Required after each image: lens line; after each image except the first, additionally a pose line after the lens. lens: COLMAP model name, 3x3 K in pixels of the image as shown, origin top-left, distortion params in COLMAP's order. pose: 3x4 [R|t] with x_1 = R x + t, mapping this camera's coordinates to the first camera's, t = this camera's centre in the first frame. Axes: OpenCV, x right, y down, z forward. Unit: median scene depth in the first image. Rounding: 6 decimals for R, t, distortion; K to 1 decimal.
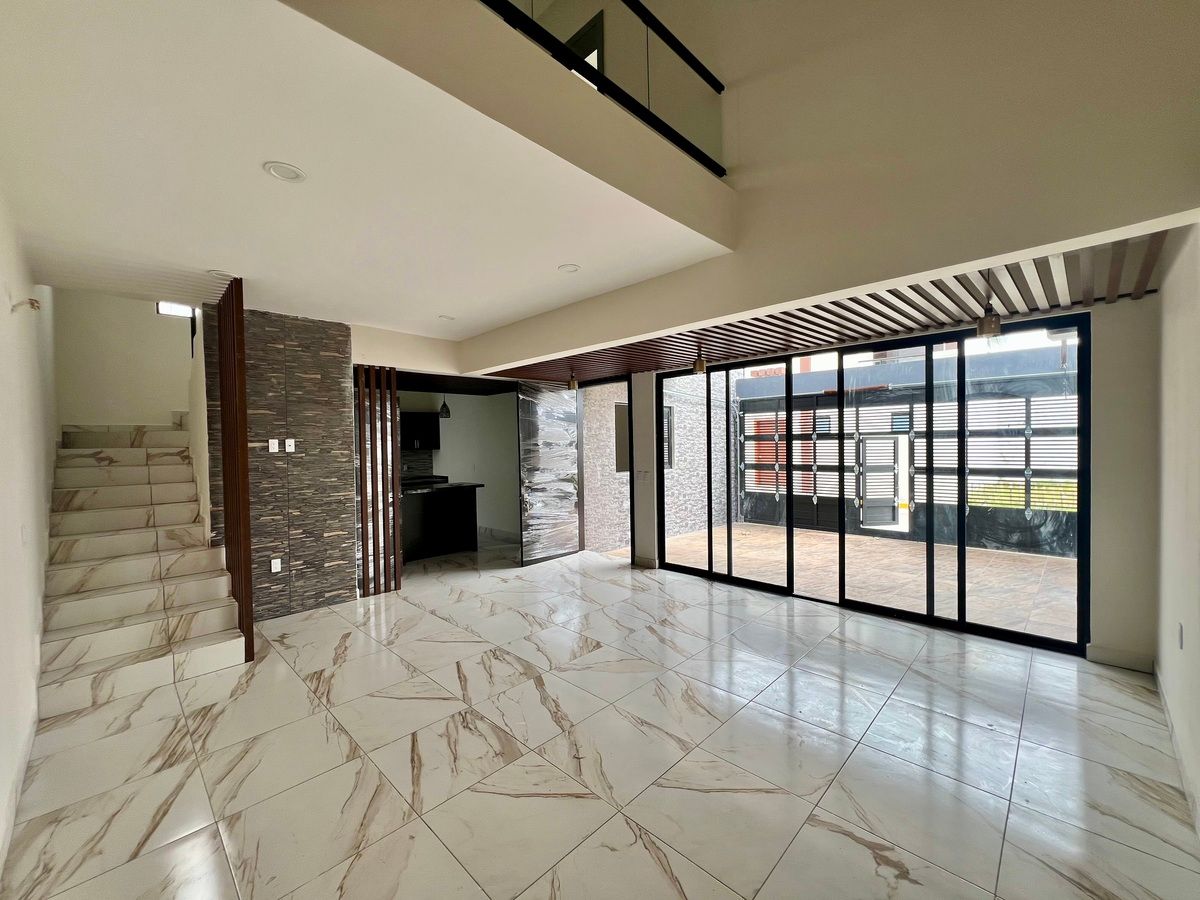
lens RADIAL K [[484.5, 0, 600.4], [0, 484.5, 452.4], [0, 0, 1]] dist [0.002021, 0.000294]
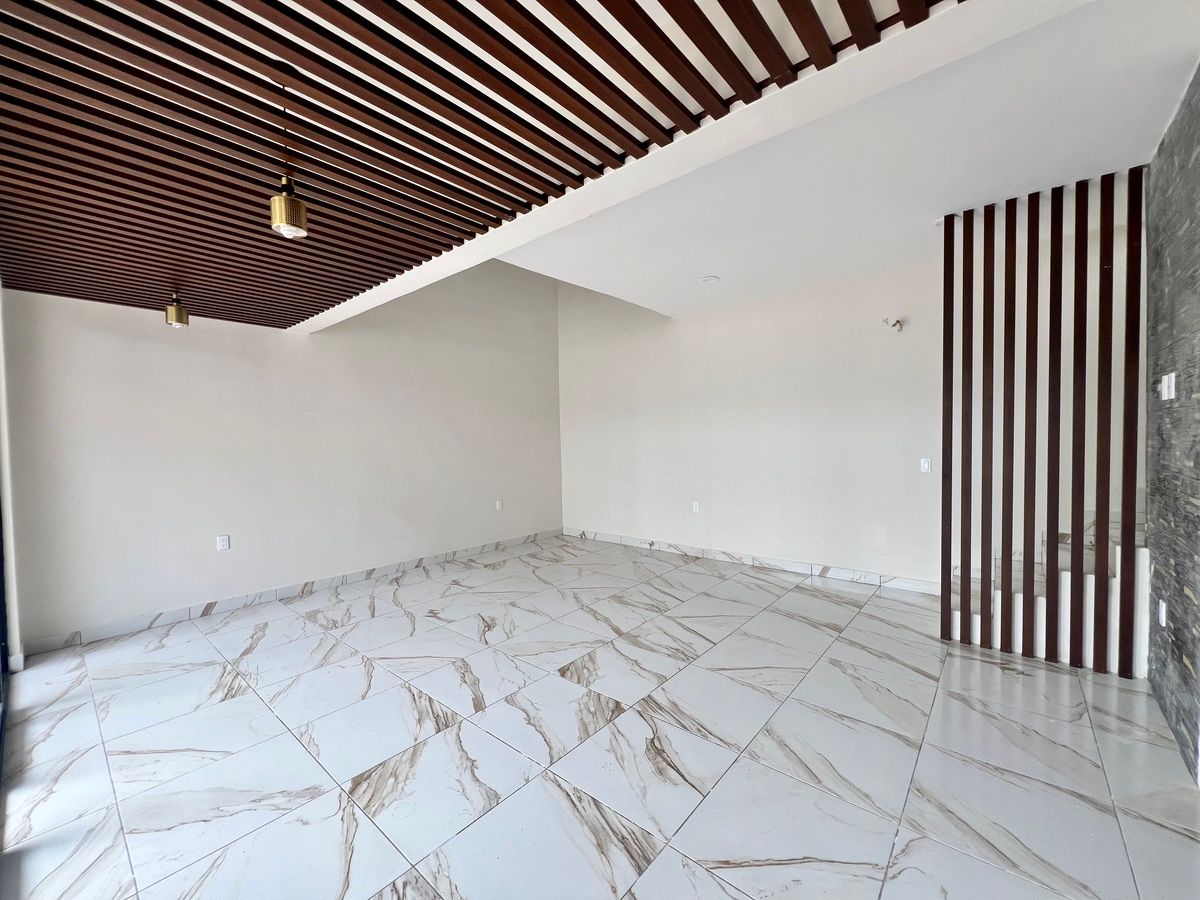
lens RADIAL K [[484.5, 0, 600.4], [0, 484.5, 452.4], [0, 0, 1]] dist [0.002021, 0.000294]
pose [[-0.997490, 0.036673, -0.060567, -0.038443], [0.033736, 0.998238, 0.048823, 0.015055], [0.062251, 0.046658, -0.996969, 2.229511]]
